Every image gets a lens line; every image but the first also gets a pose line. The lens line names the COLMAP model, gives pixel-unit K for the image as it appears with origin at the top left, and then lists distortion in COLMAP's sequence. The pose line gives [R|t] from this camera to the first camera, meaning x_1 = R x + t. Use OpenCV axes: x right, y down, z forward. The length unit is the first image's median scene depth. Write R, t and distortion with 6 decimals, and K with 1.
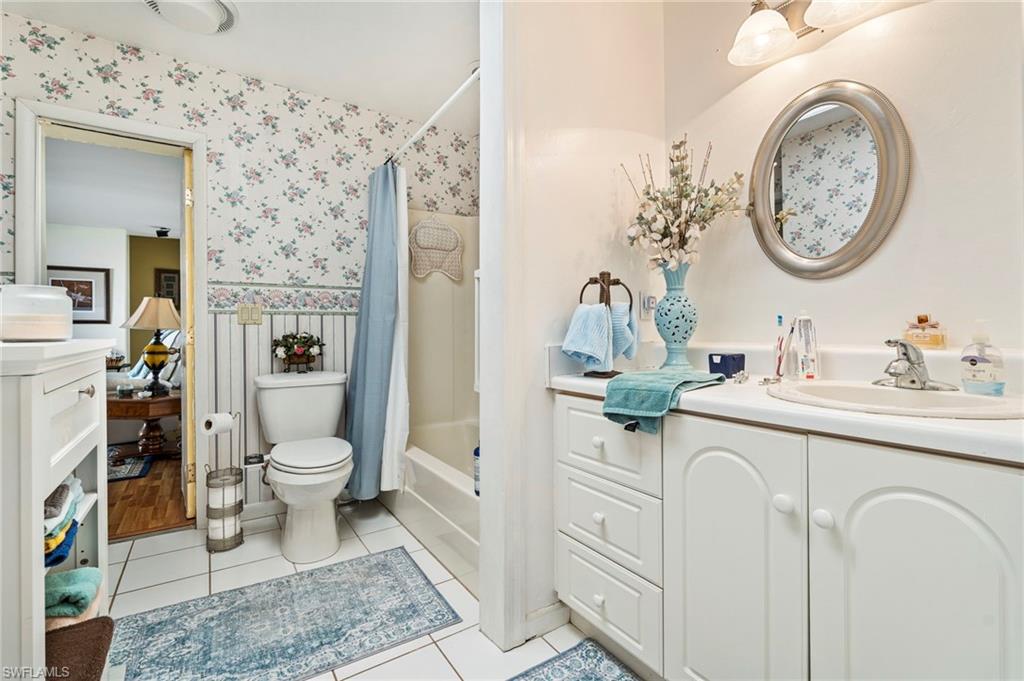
lens RADIAL K [[460.1, 0, 511.5], [0, 460.1, 334.4], [0, 0, 1]] dist [0.000200, 0.000144]
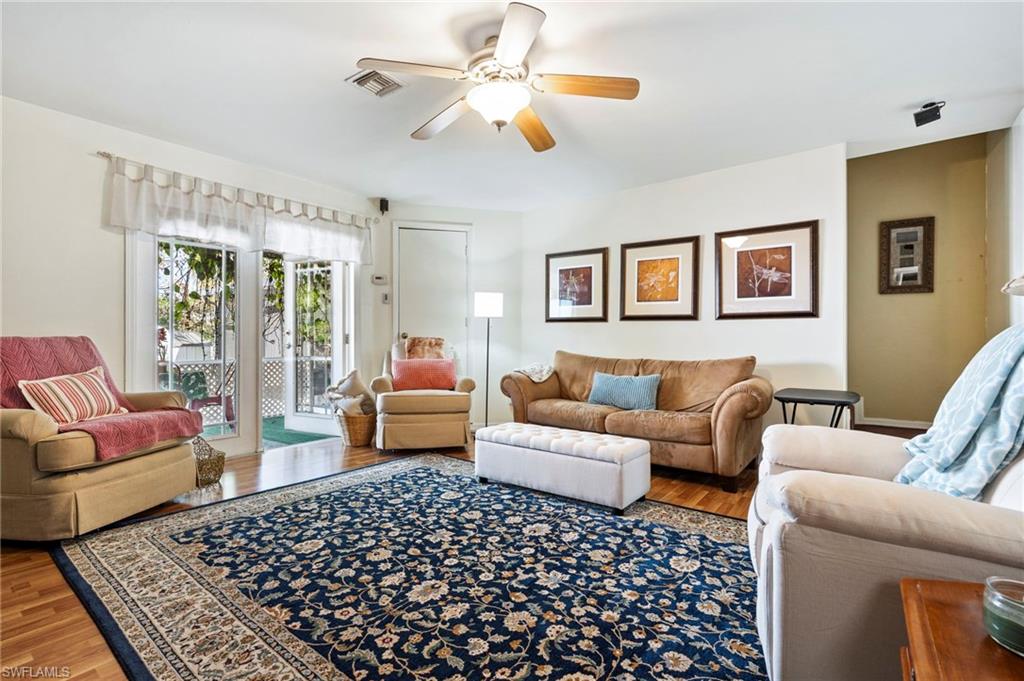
lens RADIAL K [[460.1, 0, 511.3], [0, 460.1, 340.3], [0, 0, 1]] dist [0.000200, 0.000144]
pose [[0.323126, -0.001028, -0.946355, -0.463049], [-0.005088, 0.999983, -0.002824, 0.008741], [0.946342, 0.005728, 0.323115, 0.464782]]
